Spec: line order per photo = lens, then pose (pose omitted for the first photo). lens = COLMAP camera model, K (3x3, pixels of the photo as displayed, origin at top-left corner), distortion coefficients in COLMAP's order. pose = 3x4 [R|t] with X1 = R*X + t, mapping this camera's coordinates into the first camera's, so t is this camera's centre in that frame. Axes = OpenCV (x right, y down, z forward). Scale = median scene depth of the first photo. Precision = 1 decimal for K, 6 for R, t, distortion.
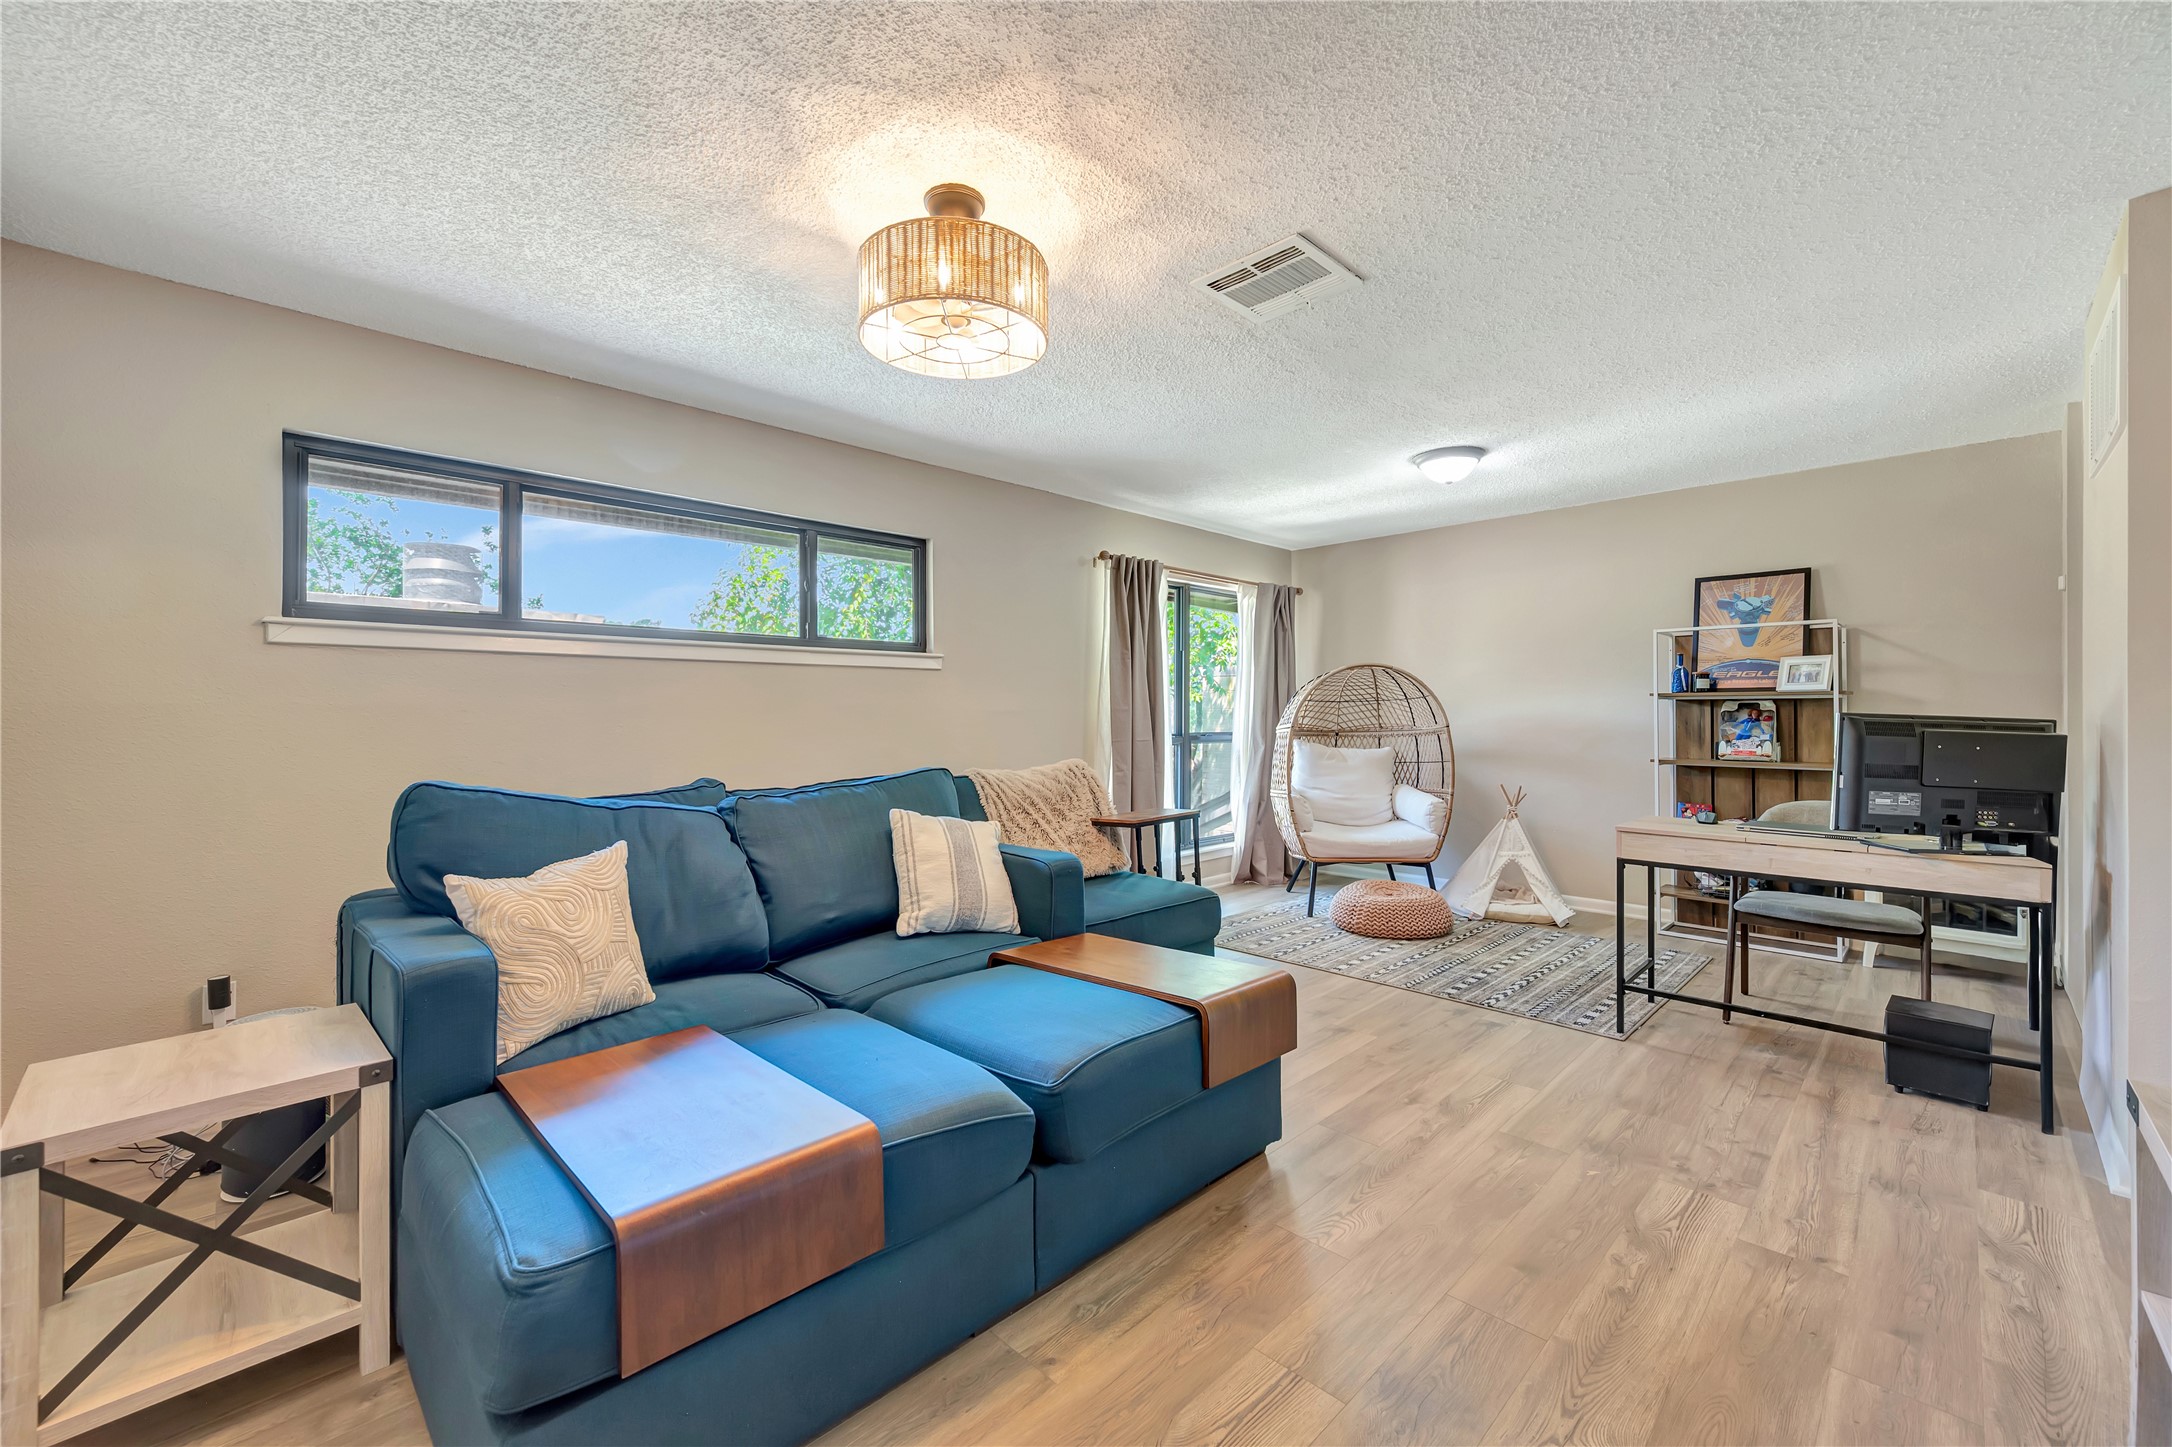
lens RADIAL K [[858.5, 0, 1087.9], [0, 858.5, 722.8], [0, 0, 1]] dist [-0.000297, 0.000215]
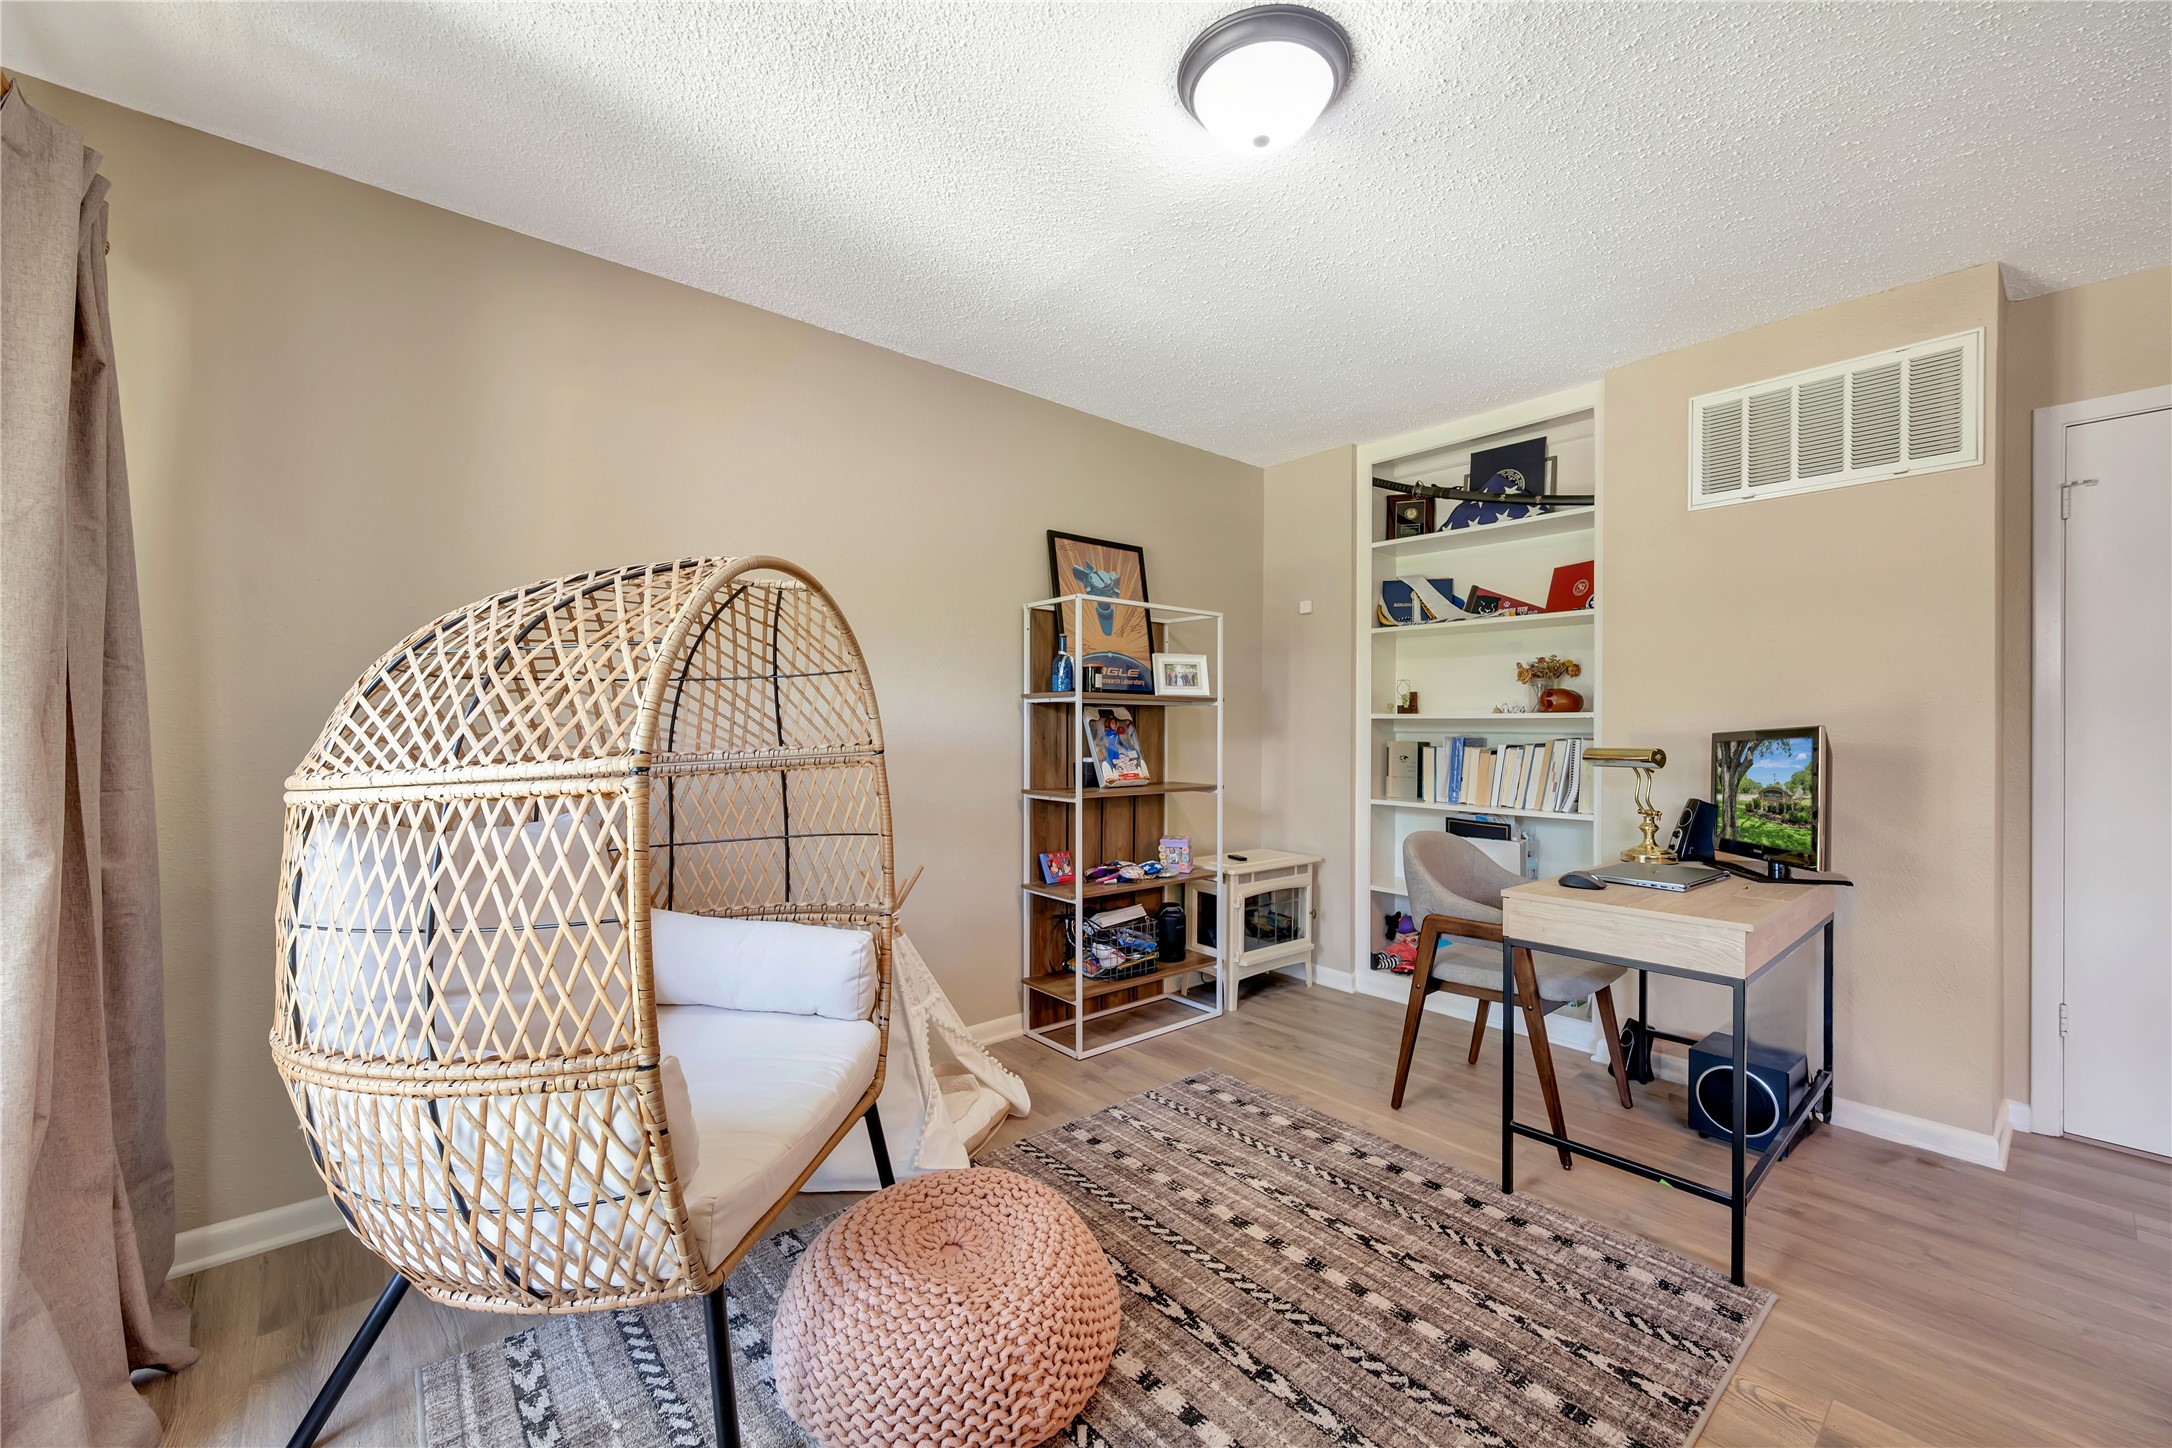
lens RADIAL K [[858.5, 0, 1087.9], [0, 858.5, 723.3], [0, 0, 1]] dist [-0.000297, 0.000215]
pose [[0.071685, 0.010335, 0.997374, 0.019172], [-0.001499, 0.999946, -0.010254, -0.004485], [-0.997426, -0.000760, 0.071697, 1.365189]]
